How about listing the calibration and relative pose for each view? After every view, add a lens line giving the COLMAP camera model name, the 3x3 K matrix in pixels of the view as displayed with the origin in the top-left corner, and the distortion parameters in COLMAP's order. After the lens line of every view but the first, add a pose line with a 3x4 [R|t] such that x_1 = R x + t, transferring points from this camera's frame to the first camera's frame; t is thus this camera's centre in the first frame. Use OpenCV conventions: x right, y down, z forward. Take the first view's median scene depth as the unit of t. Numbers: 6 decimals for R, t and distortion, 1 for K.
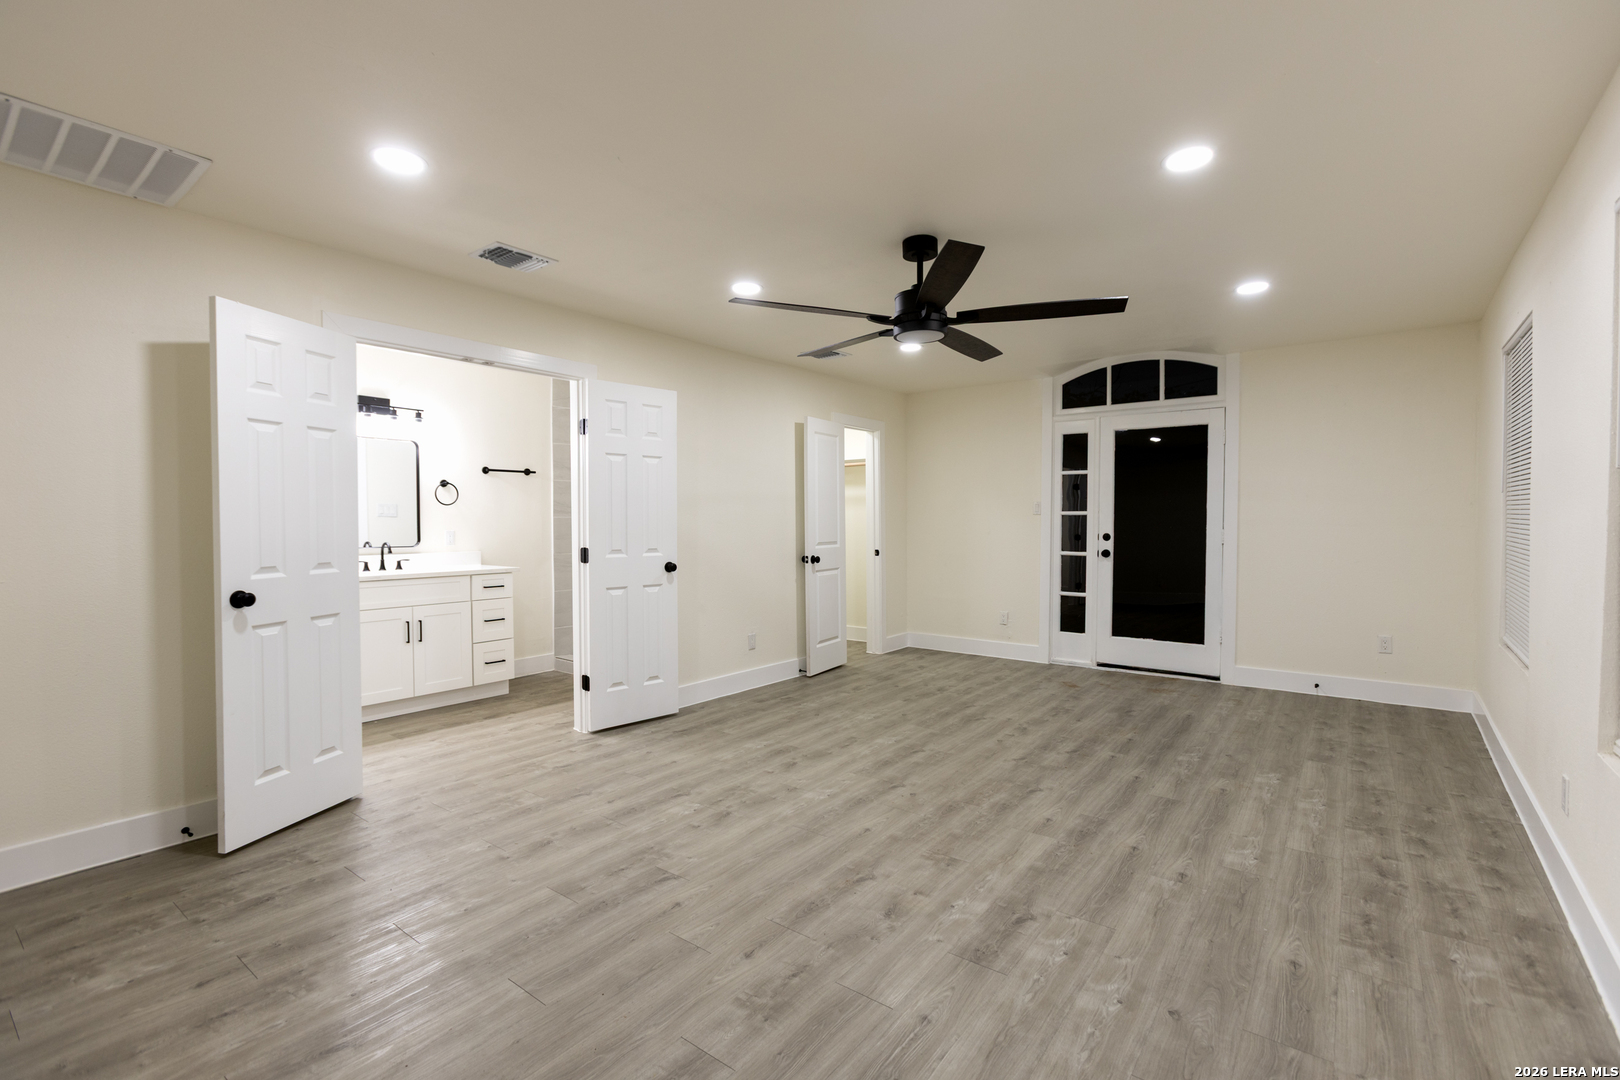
lens RADIAL K [[730.3, 0, 810.0], [0, 730.3, 540.0], [0, 0, 1]] dist [-0.000151, -0.000029]
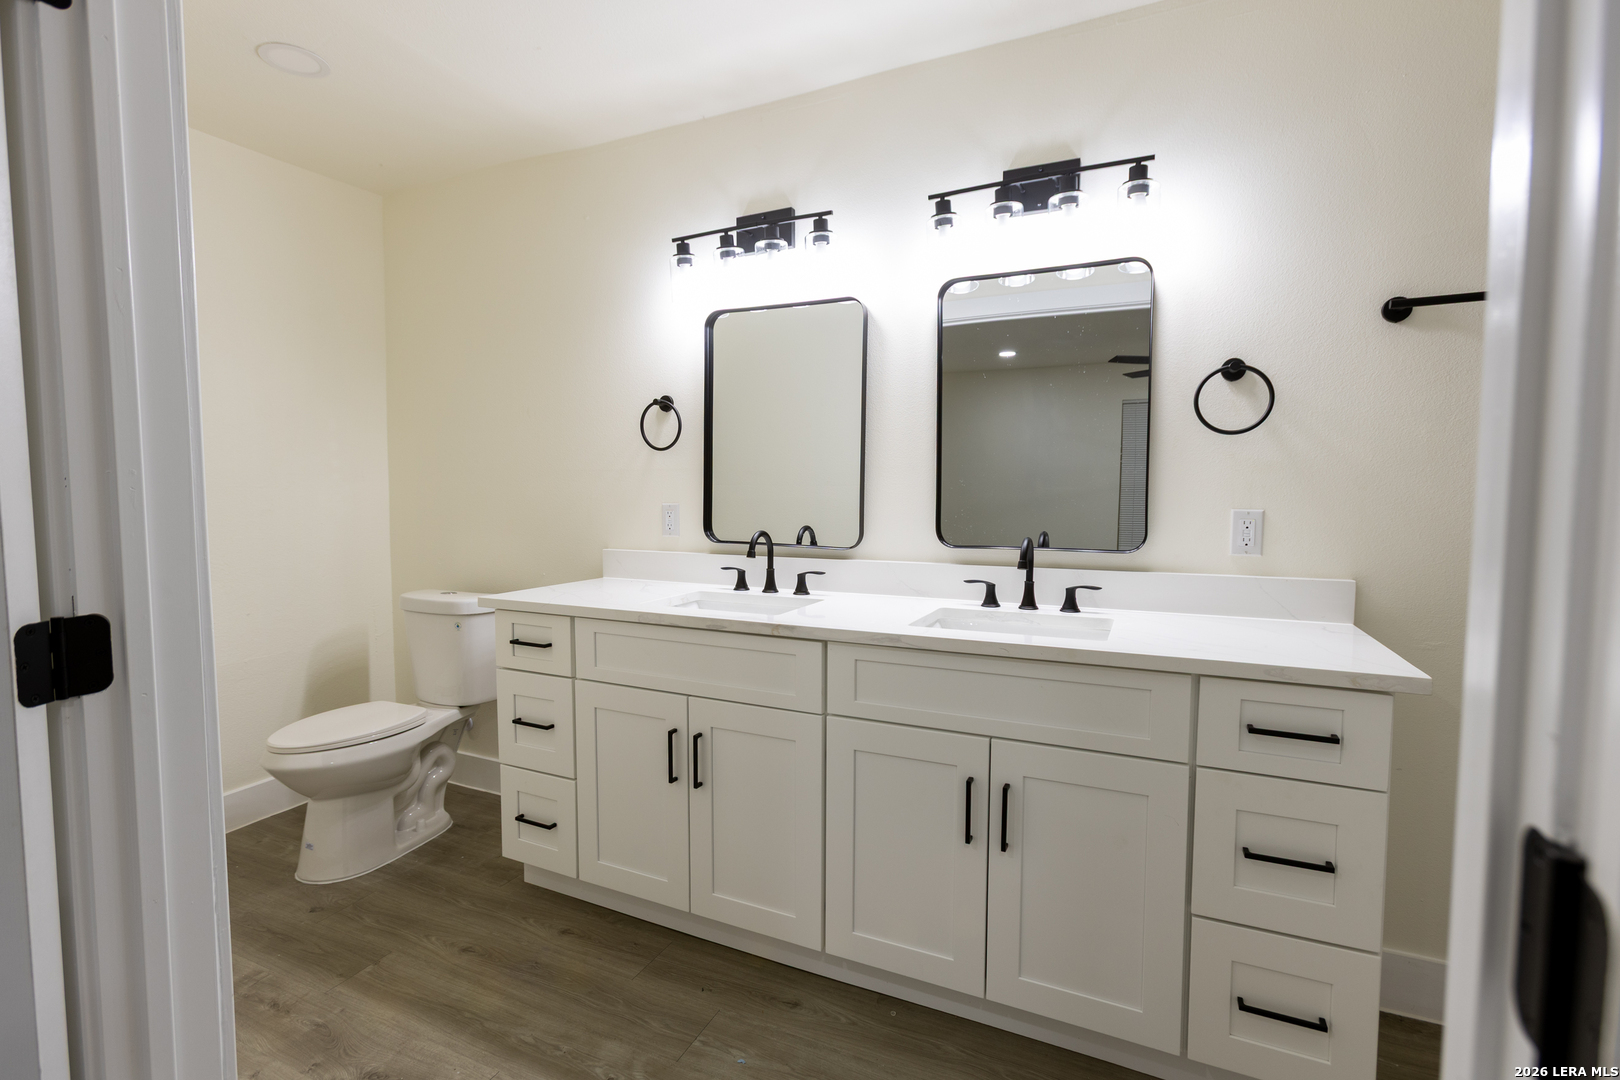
lens RADIAL K [[730.3, 0, 810.0], [0, 730.3, 540.0], [0, 0, 1]] dist [-0.000151, -0.000029]
pose [[0.219743, 0.067039, -0.973252, -0.227873], [-0.027026, 0.997672, 0.062619, -0.016531], [0.975183, 0.012543, 0.221043, 0.788973]]
